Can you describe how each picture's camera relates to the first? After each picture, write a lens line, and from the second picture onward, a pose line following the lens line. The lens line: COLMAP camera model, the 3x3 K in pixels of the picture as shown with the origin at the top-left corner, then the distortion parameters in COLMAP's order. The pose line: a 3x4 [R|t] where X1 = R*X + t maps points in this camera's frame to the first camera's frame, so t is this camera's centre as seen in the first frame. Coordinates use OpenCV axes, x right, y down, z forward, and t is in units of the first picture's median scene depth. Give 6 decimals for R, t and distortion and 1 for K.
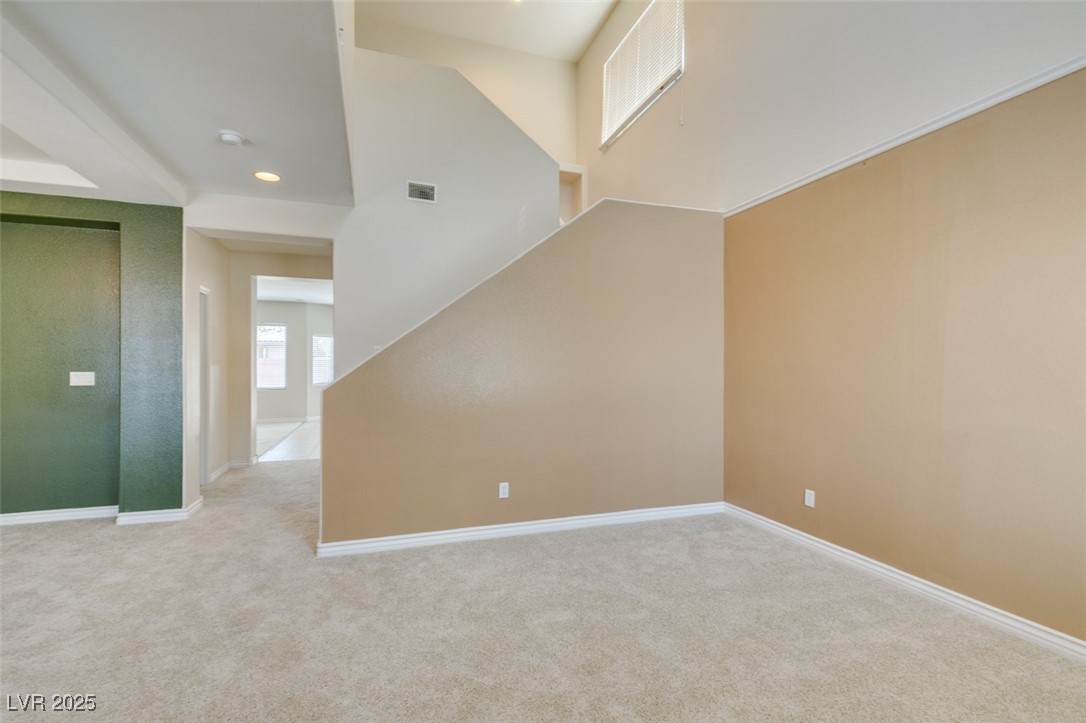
lens RADIAL K [[484.6, 0, 541.0], [0, 484.6, 366.8], [0, 0, 1]] dist [0.002207, 0.000617]
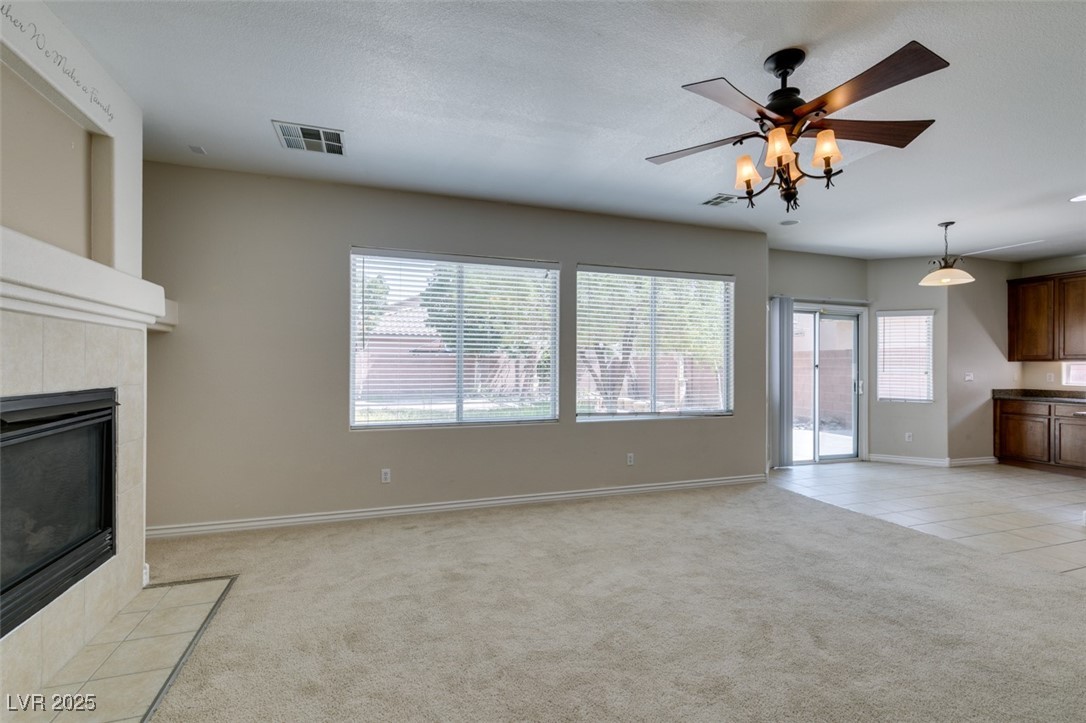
lens RADIAL K [[487.8, 0, 541.4], [0, 487.8, 364.7], [0, 0, 1]] dist [0.004140, -0.000304]
pose [[0.999979, 0.003966, 0.005093, -2.021260], [-0.003965, 0.999992, -0.000116, -0.008223], [-0.005093, 0.000096, 0.999987, 1.472421]]
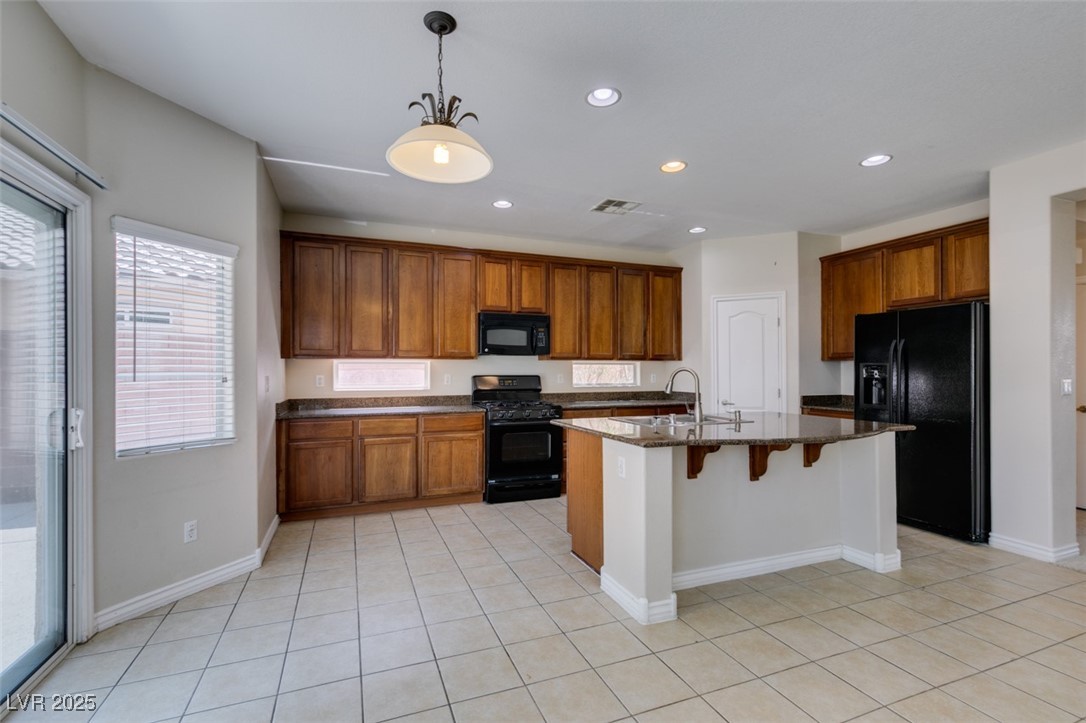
lens RADIAL K [[484.6, 0, 541.0], [0, 484.6, 366.8], [0, 0, 1]] dist [0.002207, 0.000617]
pose [[-0.052855, -0.000809, 0.998602, -1.489551], [-0.000889, 0.999999, 0.000763, -0.007862], [-0.998602, -0.000847, -0.052856, 2.666636]]
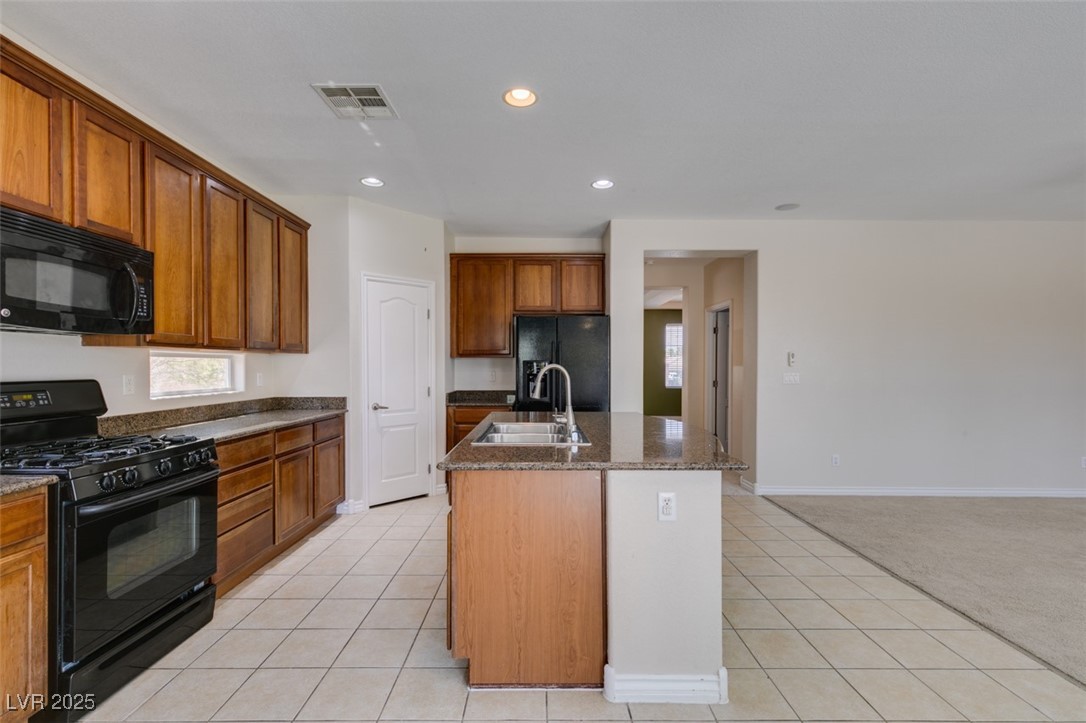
lens RADIAL K [[485.1, 0, 542.3], [0, 485.1, 368.9], [0, 0, 1]] dist [0.004809, -0.000674]
pose [[-0.947849, -0.010886, 0.318533, -0.847473], [-0.008519, 0.999925, 0.008825, -0.006088], [-0.318605, 0.005652, -0.947871, 3.012911]]
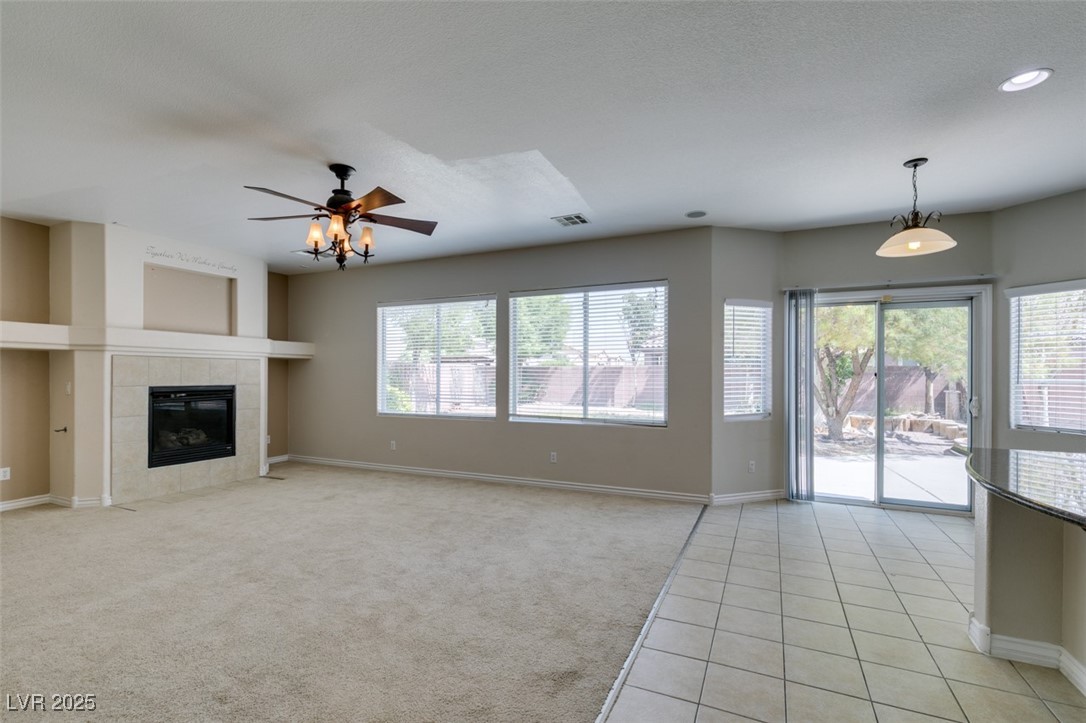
lens RADIAL K [[490.9, 0, 544.7], [0, 490.9, 376.0], [0, 0, 1]] dist [0.002991, 0.000026]
pose [[0.727651, 0.000624, -0.685947, -0.833778], [-0.001031, 0.999999, -0.000184, -0.003899], [0.685947, 0.000841, 0.727651, 1.665483]]
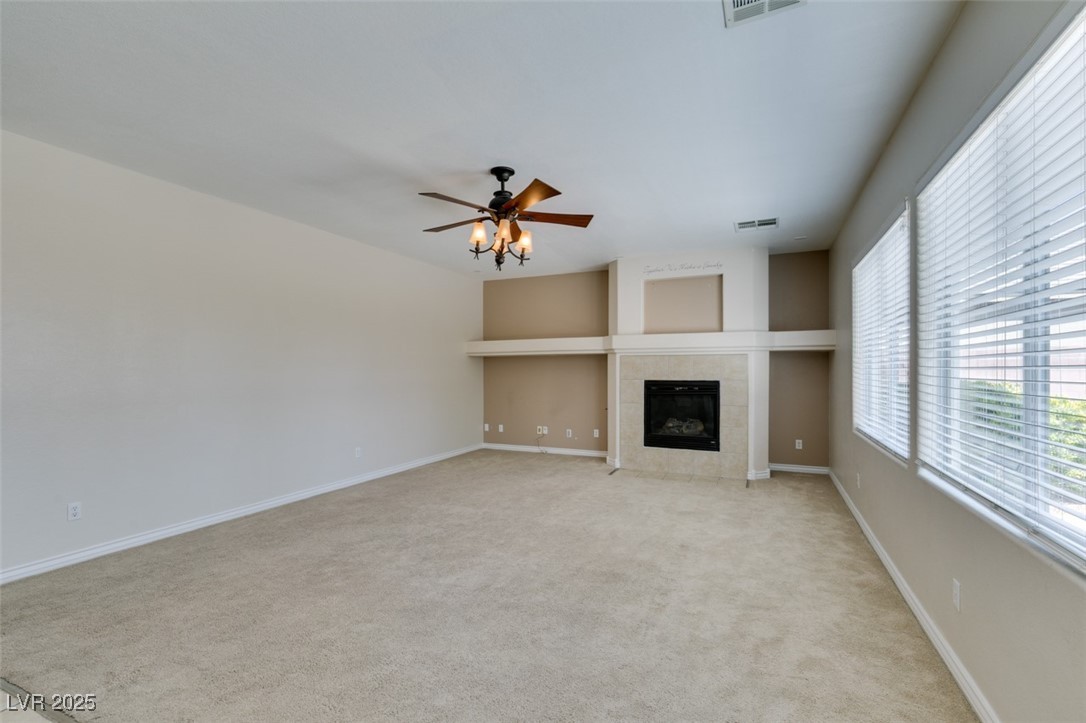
lens RADIAL K [[485.1, 0, 542.3], [0, 485.1, 368.9], [0, 0, 1]] dist [0.004809, -0.000674]
pose [[-0.682958, -0.001546, -0.730456, -1.105648], [0.000875, 0.999995, -0.002934, -0.007325], [0.730457, -0.002643, -0.682953, 2.746886]]
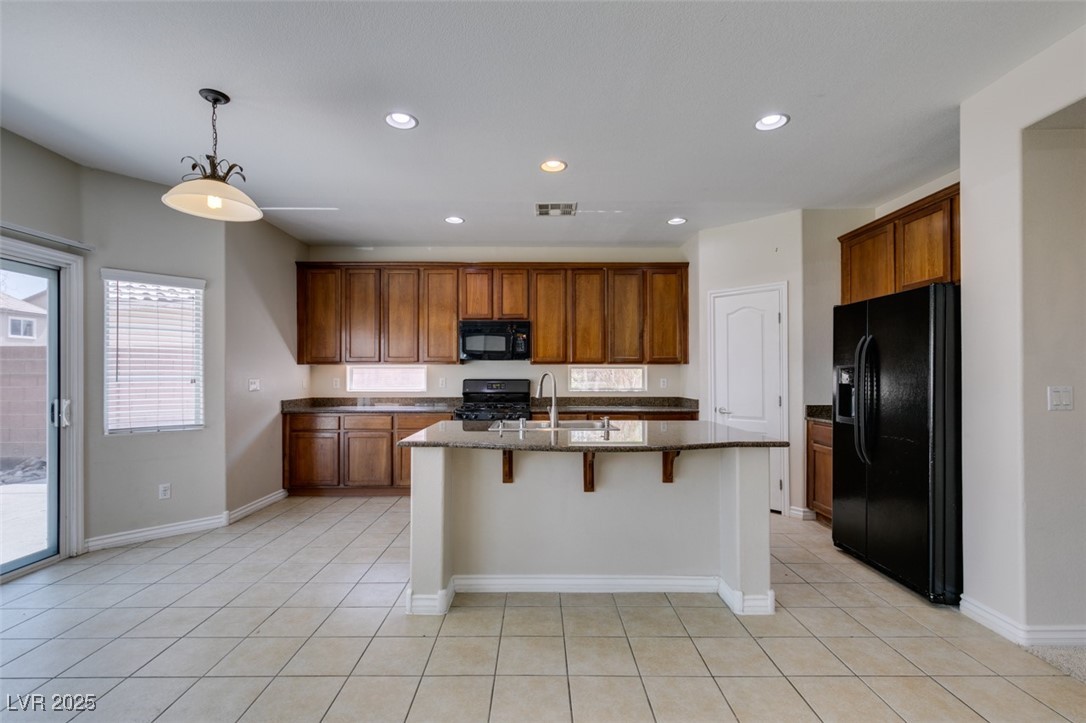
lens RADIAL K [[485.1, 0, 542.3], [0, 485.1, 368.9], [0, 0, 1]] dist [0.004809, -0.000674]
pose [[0.309123, 0.004156, 0.951013, -1.447737], [0.001301, 0.999988, -0.004793, -0.005925], [-0.951021, 0.002718, 0.309114, 2.117435]]
